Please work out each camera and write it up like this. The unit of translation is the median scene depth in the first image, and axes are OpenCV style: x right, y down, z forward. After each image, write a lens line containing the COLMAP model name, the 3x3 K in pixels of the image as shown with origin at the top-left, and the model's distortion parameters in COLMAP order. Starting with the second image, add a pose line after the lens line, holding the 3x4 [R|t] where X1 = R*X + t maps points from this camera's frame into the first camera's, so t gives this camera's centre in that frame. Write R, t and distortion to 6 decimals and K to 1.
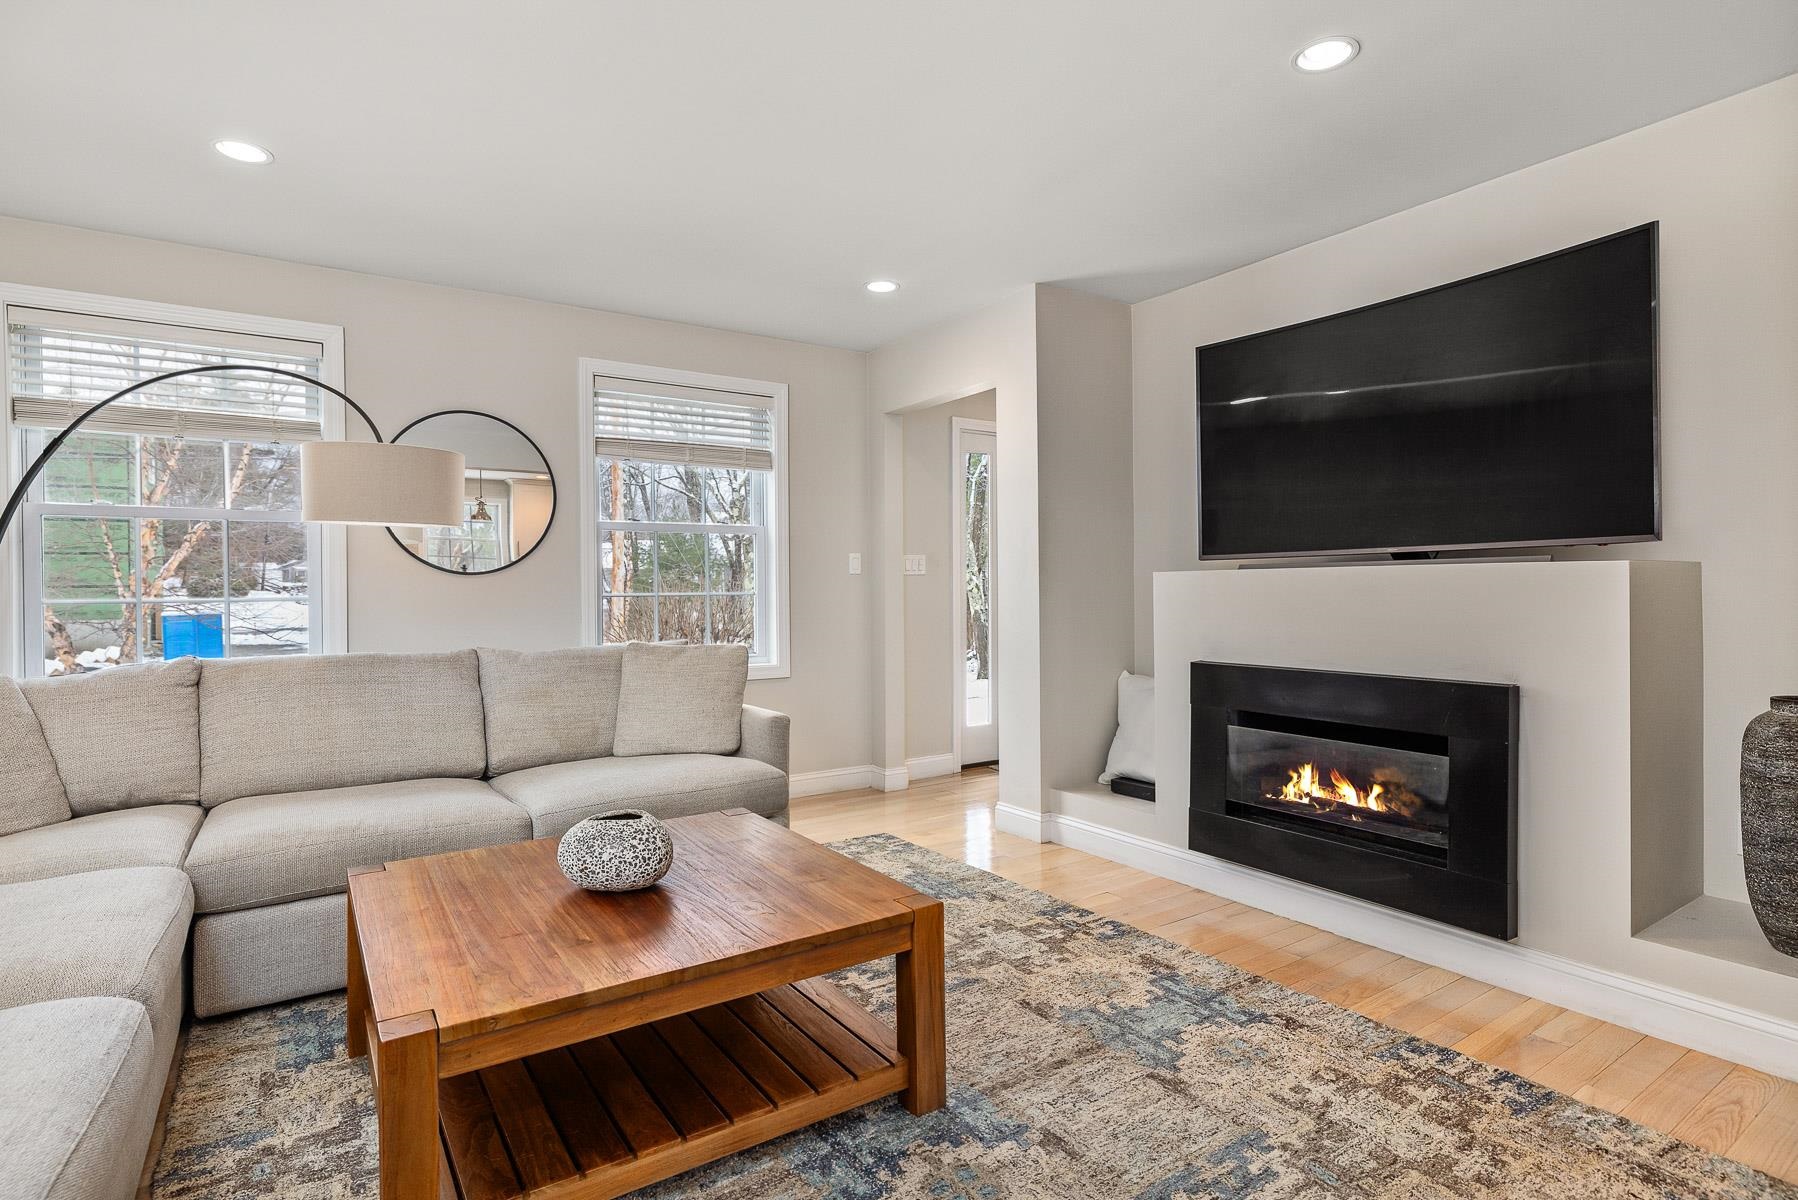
lens RADIAL K [[908.3, 0, 899.7], [0, 908.3, 593.0], [0, 0, 1]] dist [-0.001489, 0.000235]
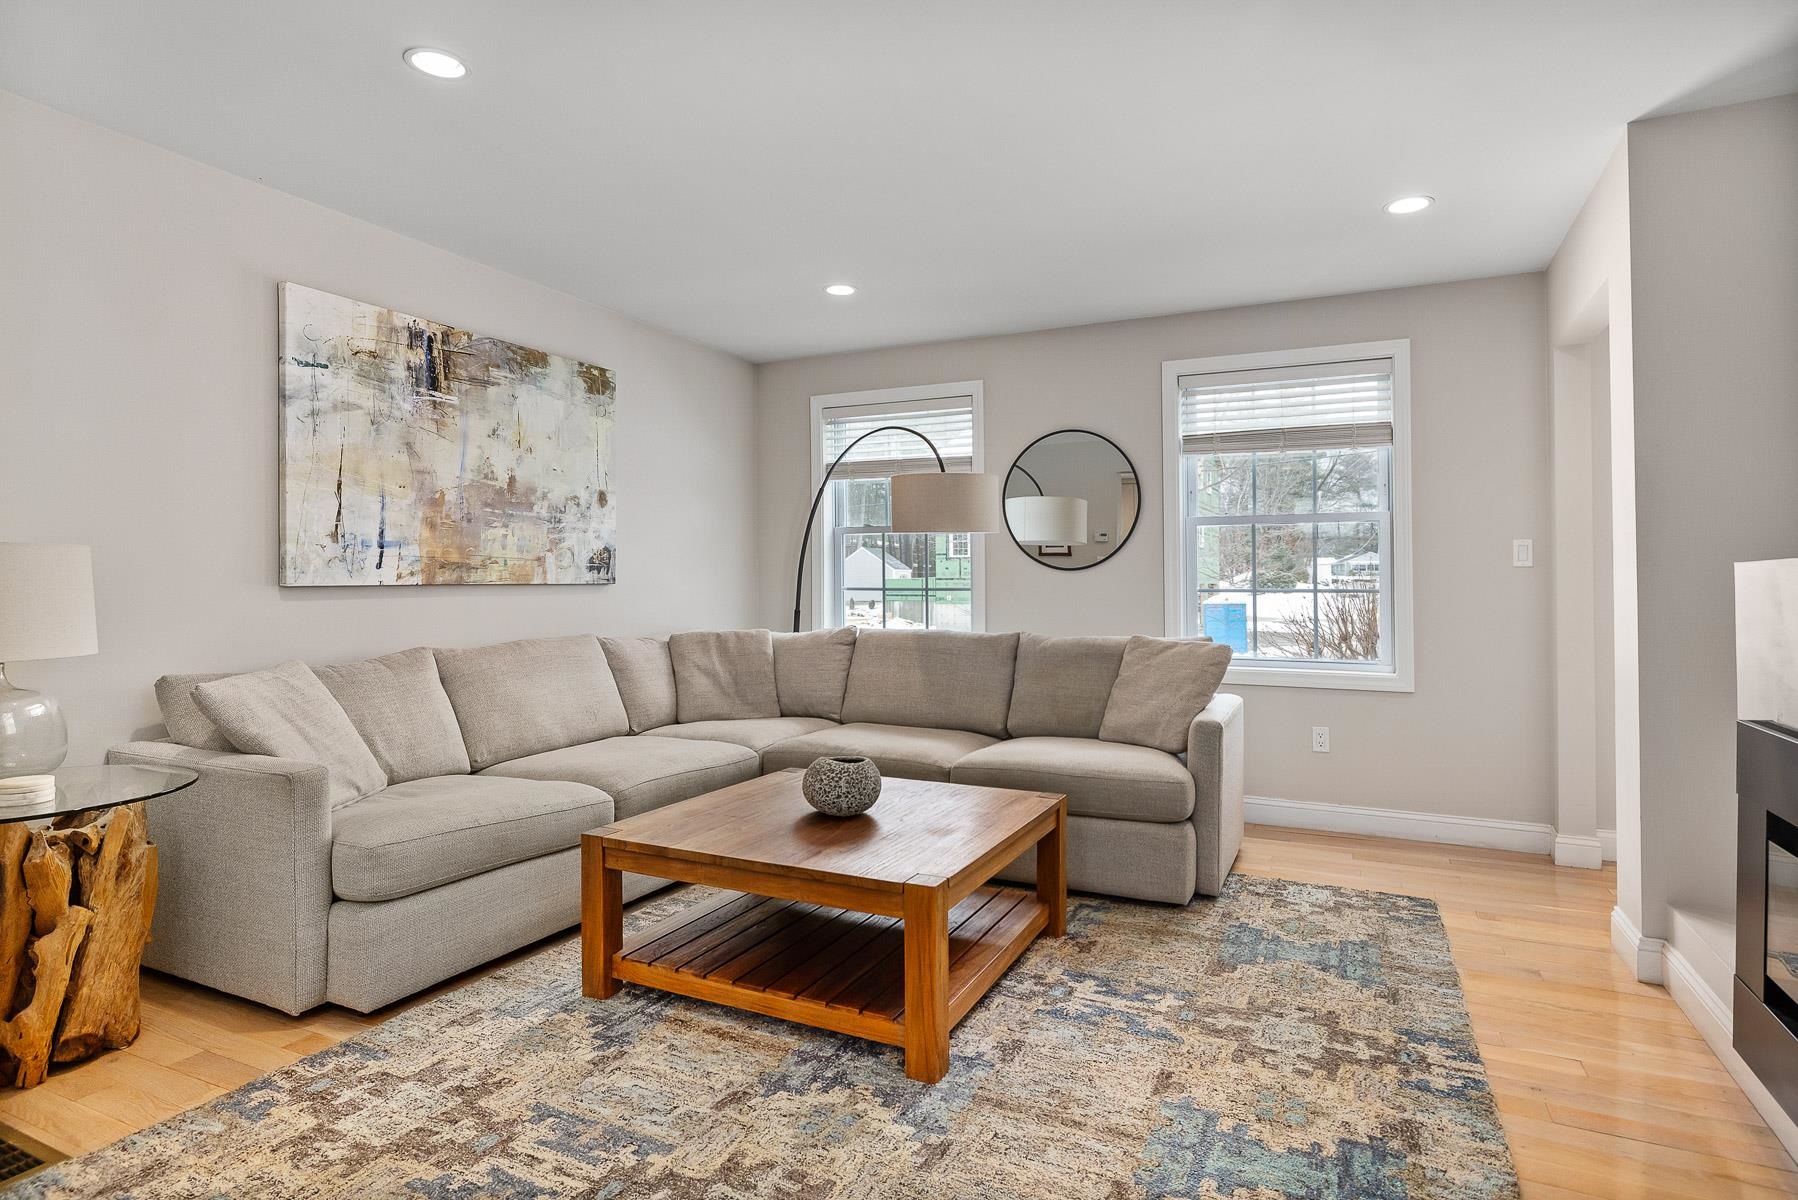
lens RADIAL K [[939.6, 0, 907.8], [0, 939.6, 589.4], [0, 0, 1]] dist [-0.000292, 0.000726]
pose [[0.506550, 0.011773, -0.862130, 0.638165], [-0.010363, 0.999918, 0.007565, -0.005065], [0.862149, 0.005103, 0.506630, 0.286814]]
